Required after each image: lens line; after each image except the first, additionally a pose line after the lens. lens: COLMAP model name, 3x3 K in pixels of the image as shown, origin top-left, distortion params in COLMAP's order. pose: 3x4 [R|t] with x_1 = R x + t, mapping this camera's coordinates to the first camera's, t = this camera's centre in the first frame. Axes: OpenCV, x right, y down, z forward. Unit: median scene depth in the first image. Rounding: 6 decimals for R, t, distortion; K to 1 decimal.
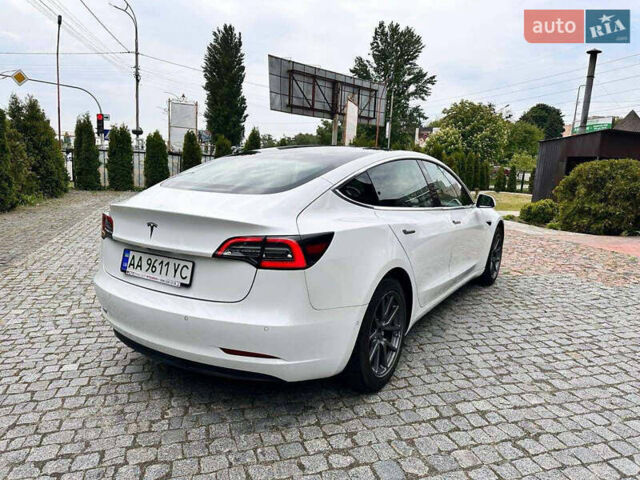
lens RADIAL K [[434.6, 0, 318.5], [0, 434.6, 250.0], [0, 0, 1]] dist [0.052851, -0.068027]
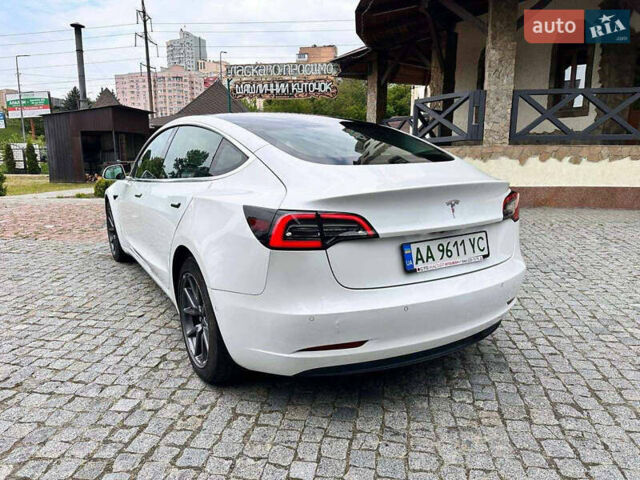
lens RADIAL K [[434.6, 0, 318.5], [0, 434.6, 250.0], [0, 0, 1]] dist [0.052851, -0.068027]
pose [[0.442488, -0.234197, 0.865653, -1.149246], [0.187276, 0.968146, 0.166198, -0.145089], [-0.877002, 0.088576, 0.472253, 0.753221]]
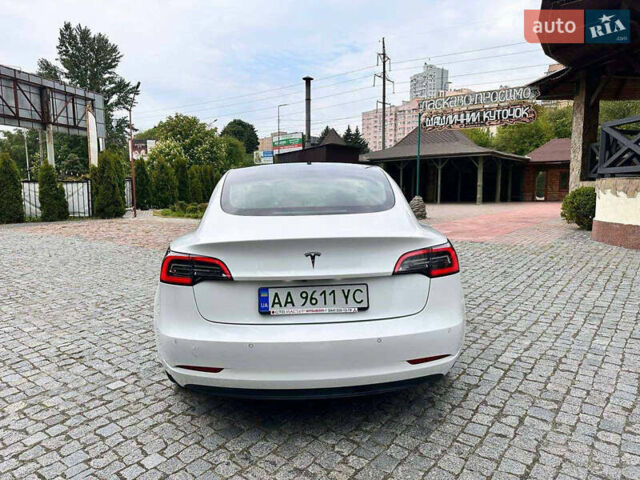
lens RADIAL K [[434.6, 0, 318.5], [0, 434.6, 250.0], [0, 0, 1]] dist [0.052851, -0.068027]
pose [[0.816793, -0.138496, 0.560061, -0.801457], [0.153641, 0.987920, 0.020230, -0.075078], [-0.556097, 0.069525, 0.828205, 0.205617]]
